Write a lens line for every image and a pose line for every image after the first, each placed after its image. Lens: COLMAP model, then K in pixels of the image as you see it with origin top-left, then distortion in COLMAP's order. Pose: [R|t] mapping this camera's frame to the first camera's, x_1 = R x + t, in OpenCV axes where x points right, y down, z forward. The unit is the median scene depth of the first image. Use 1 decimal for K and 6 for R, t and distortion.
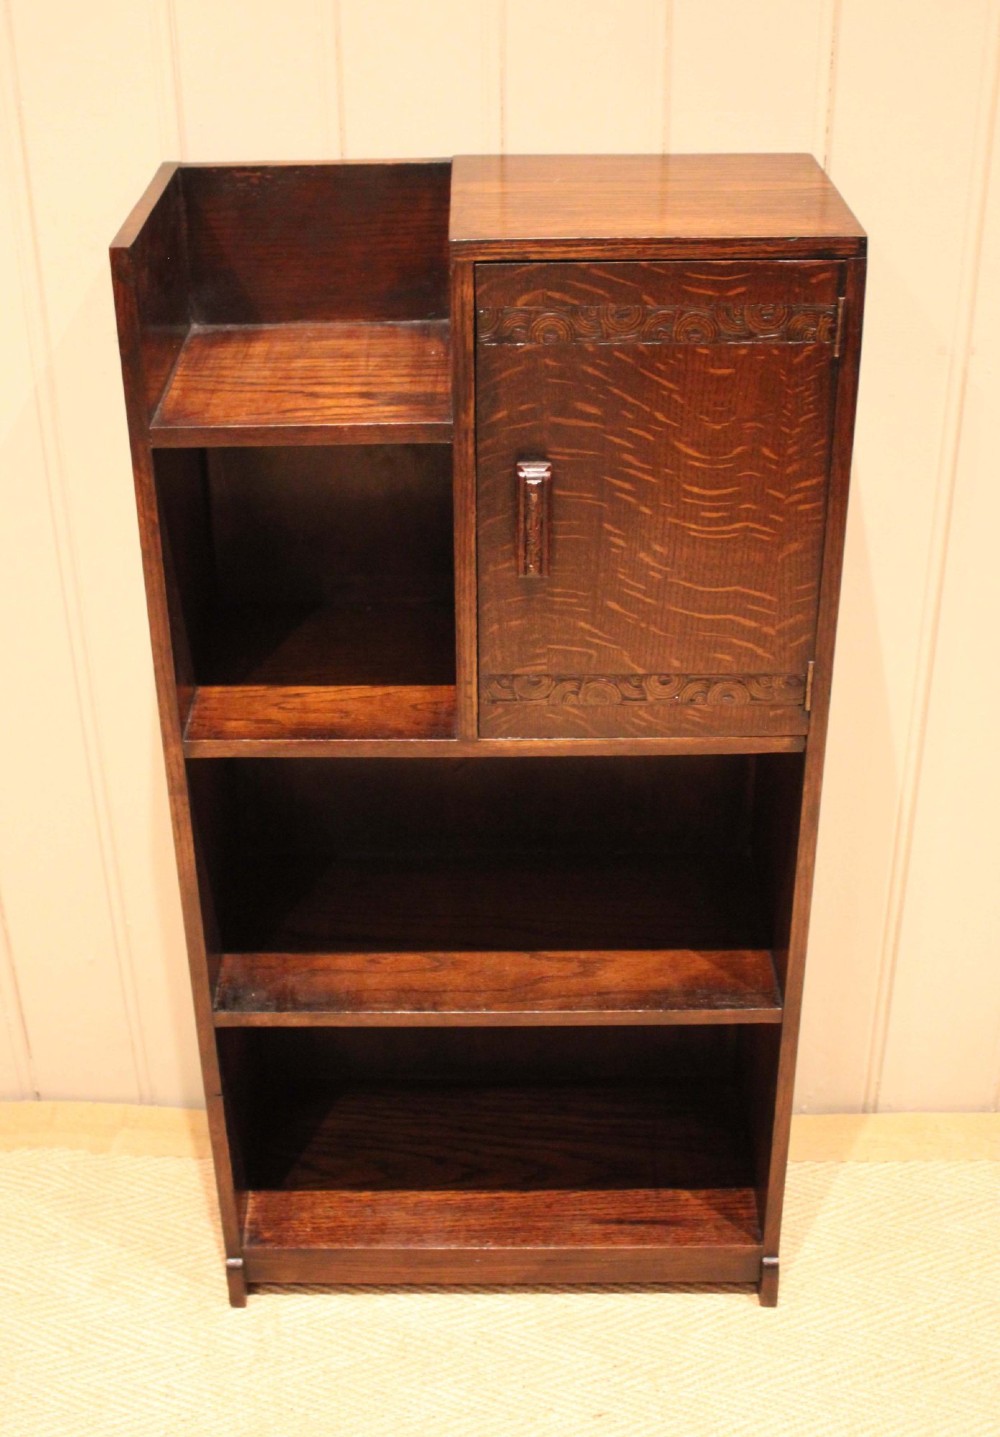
lens RADIAL K [[1812.6, 0, 499.6], [0, 1812.6, 602.5], [0, 0, 1]] dist [-0.103703, 0.081990]
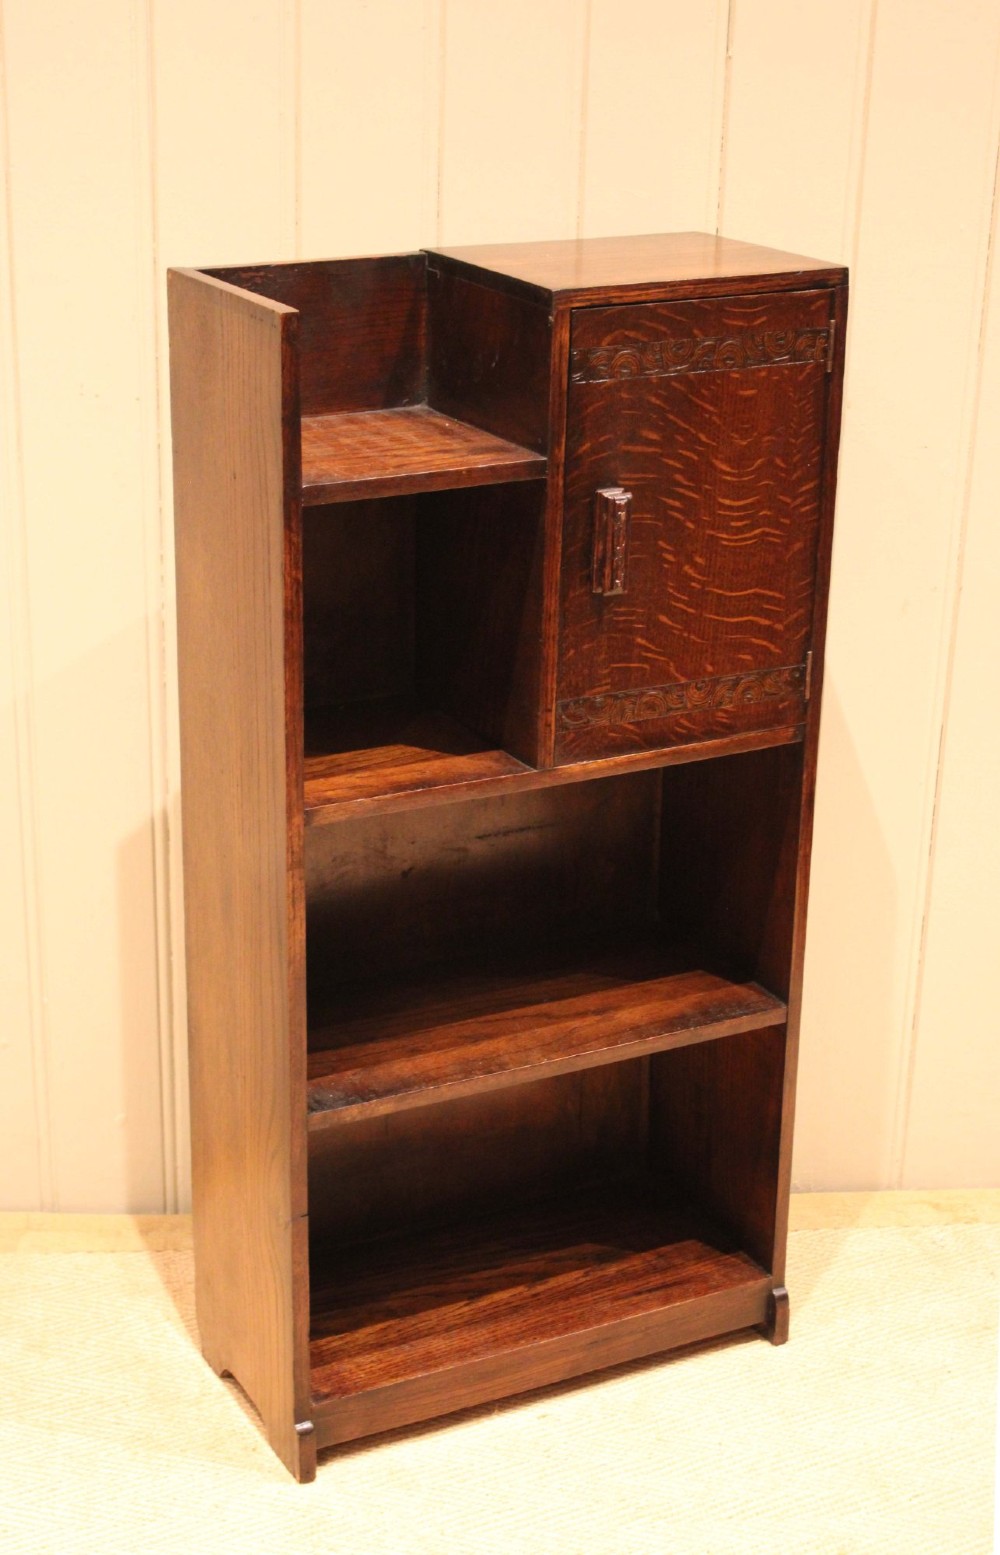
lens RADIAL K [[2531.0, 0, 478.3], [0, 2531.0, 810.1], [0, 0, 1]] dist [-0.001098, 0.090600]
pose [[0.882253, -0.147161, 0.447184, -0.781562], [0.200242, 0.976982, -0.073551, 0.216537], [-0.426067, 0.154436, 0.891413, -0.343960]]
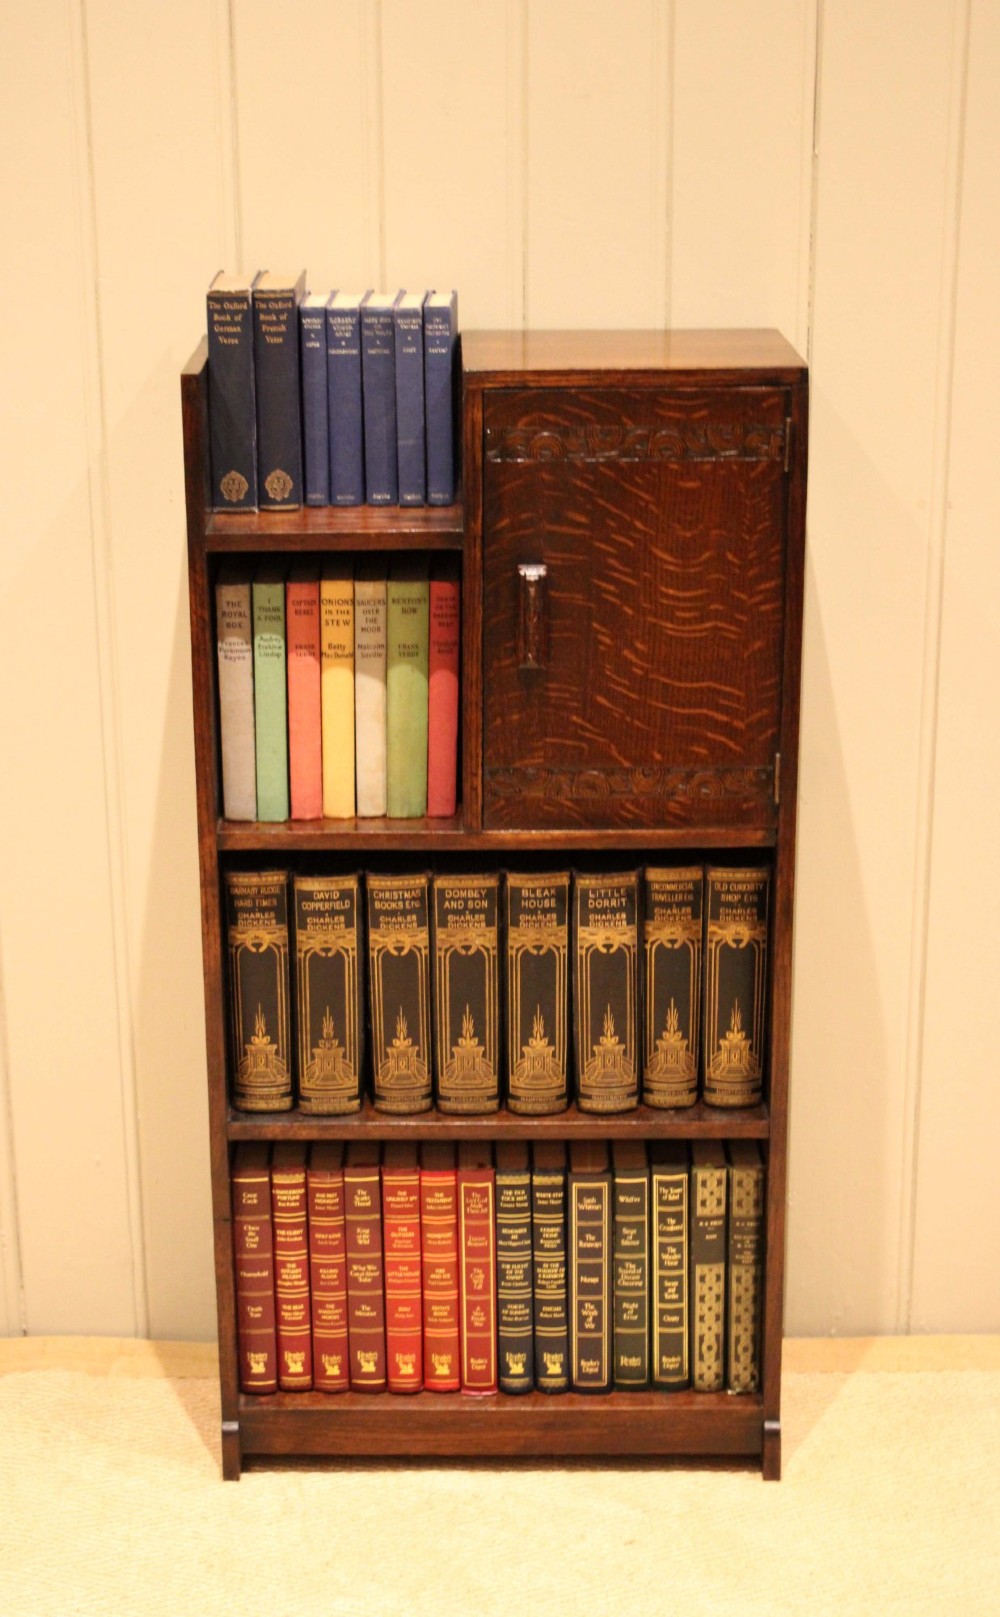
lens RADIAL K [[2920.3, 0, 479.5], [0, 2920.3, 878.9], [0, 0, 1]] dist [0.038393, 0.037119]
pose [[0.999991, 0.001900, 0.003700, -0.021541], [-0.001275, 0.986766, -0.162144, 0.424283], [-0.003959, 0.162138, 0.986760, -0.825298]]
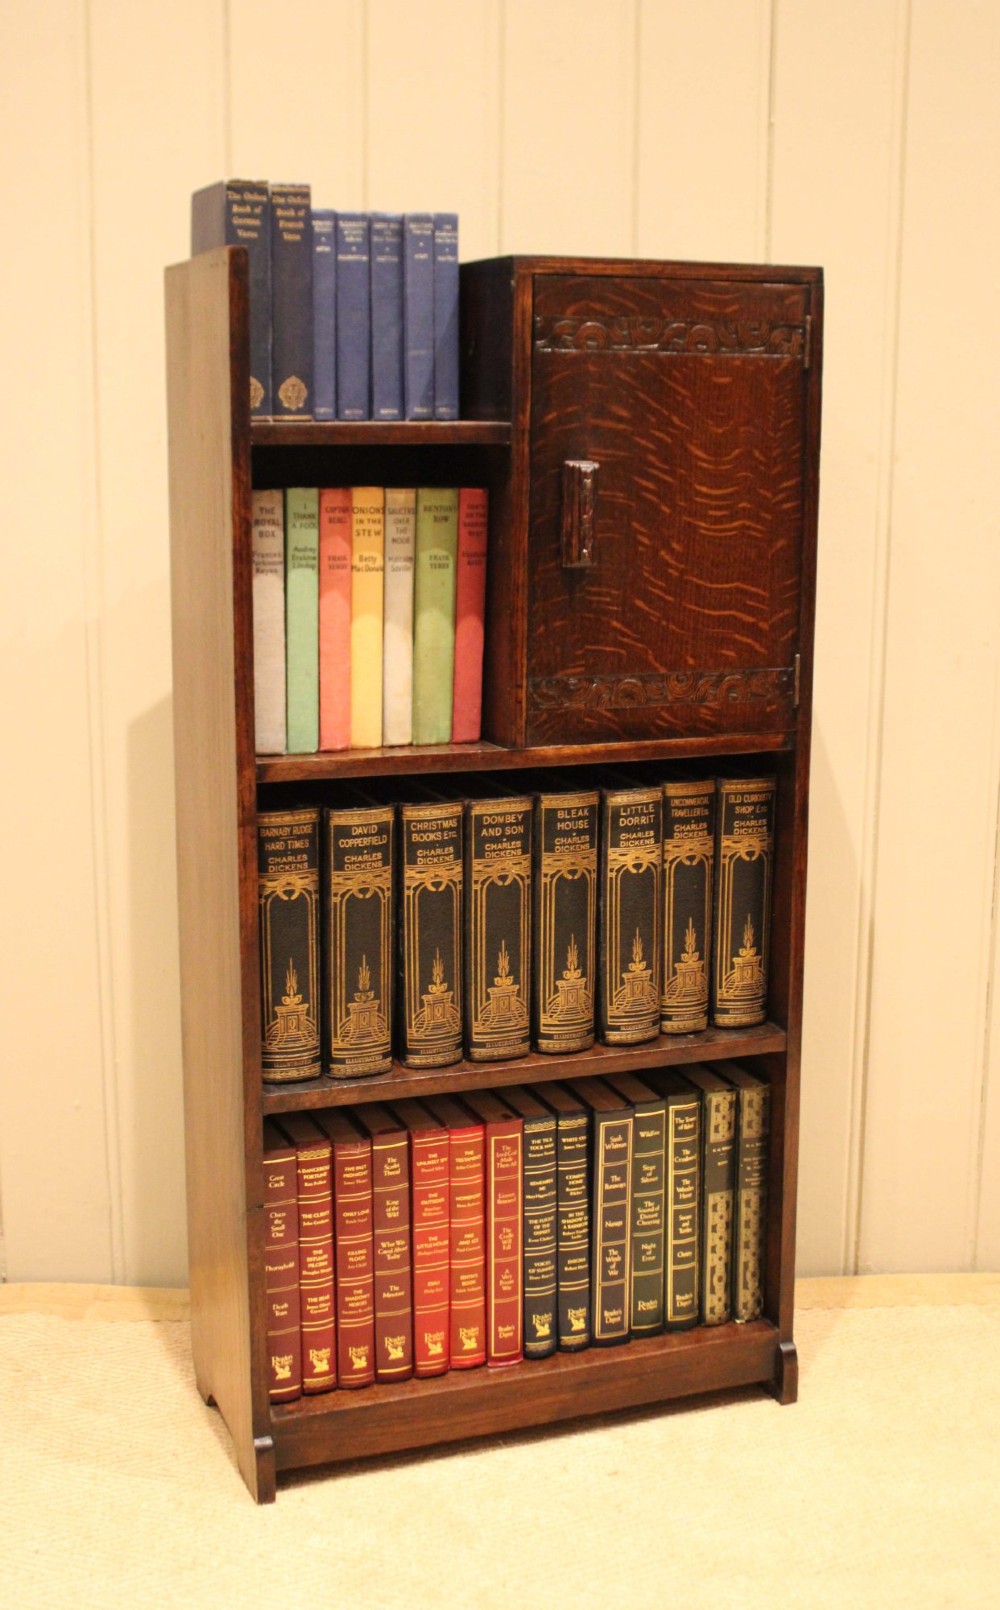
lens RADIAL K [[1977.0, 0, 503.0], [0, 1977.0, 769.5], [0, 0, 1]] dist [-0.063669, 0.029233]
pose [[0.929581, -0.050940, 0.365080, -0.481582], [0.161860, 0.946224, -0.280108, 0.440168], [-0.331179, 0.319475, 0.887838, -0.025741]]
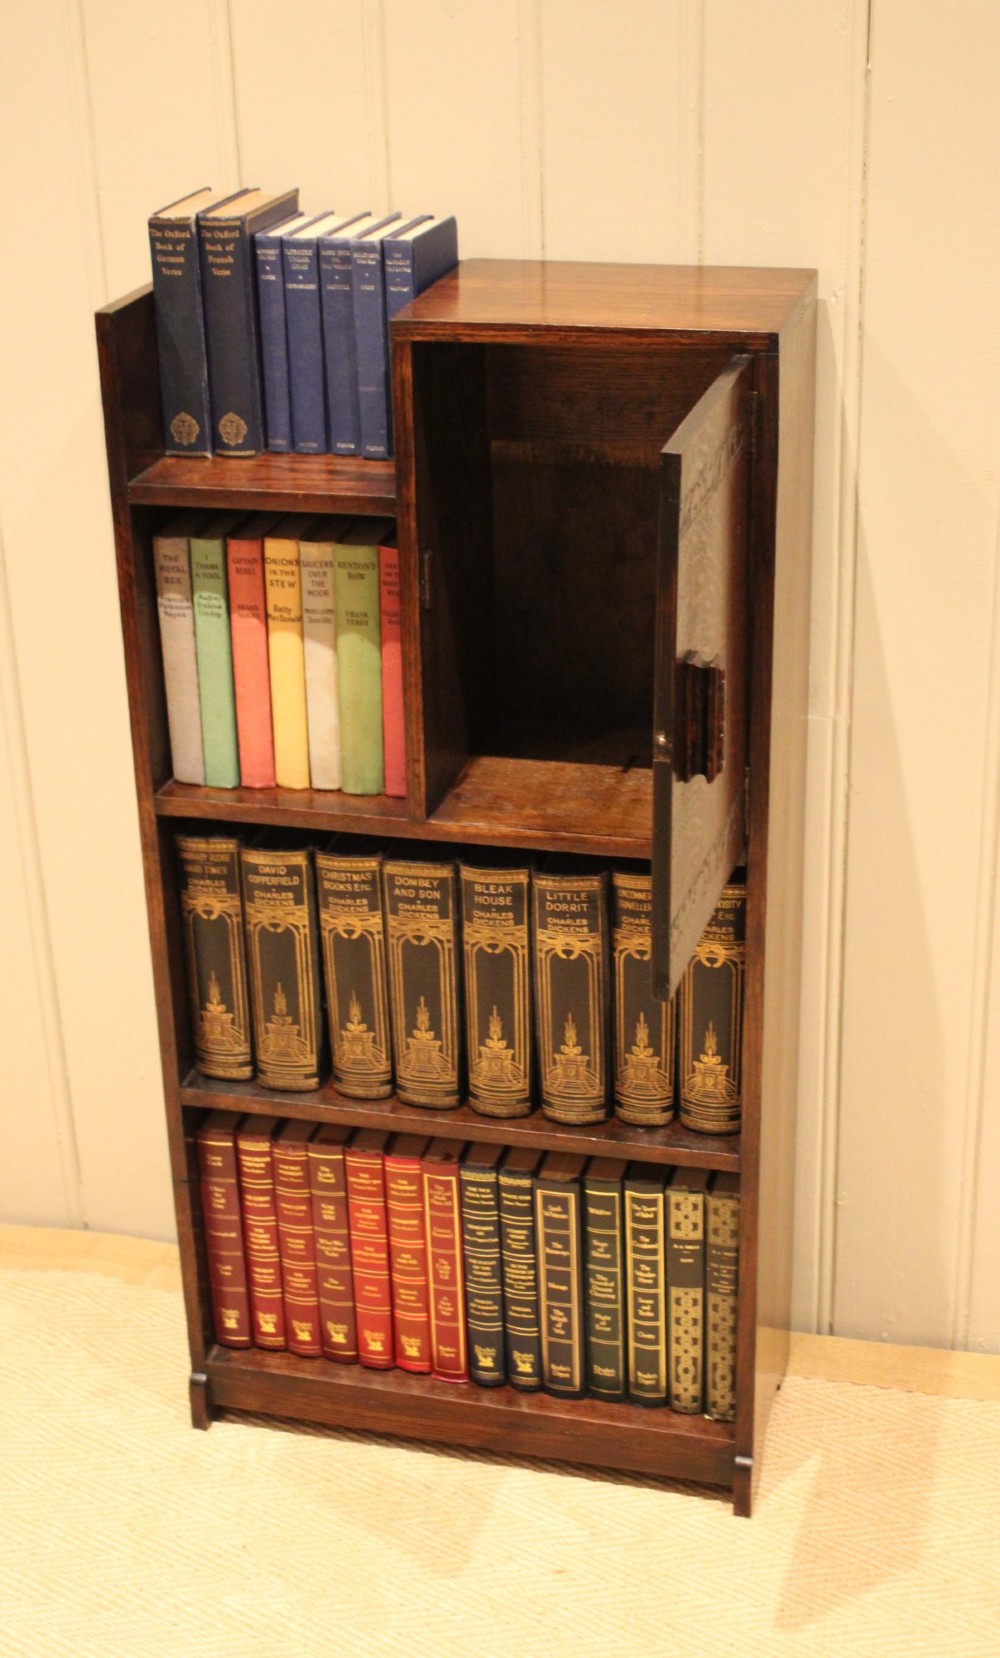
lens RADIAL K [[2437.7, 0, 500.0], [0, 2437.7, 829.0], [0, 0, 1]] dist [-0.022837, -0.068313]
pose [[0.966658, 0.093136, -0.238534, 0.381316], [-0.108121, 0.992855, -0.050496, 0.155180], [0.232127, 0.074603, 0.969820, -0.344533]]
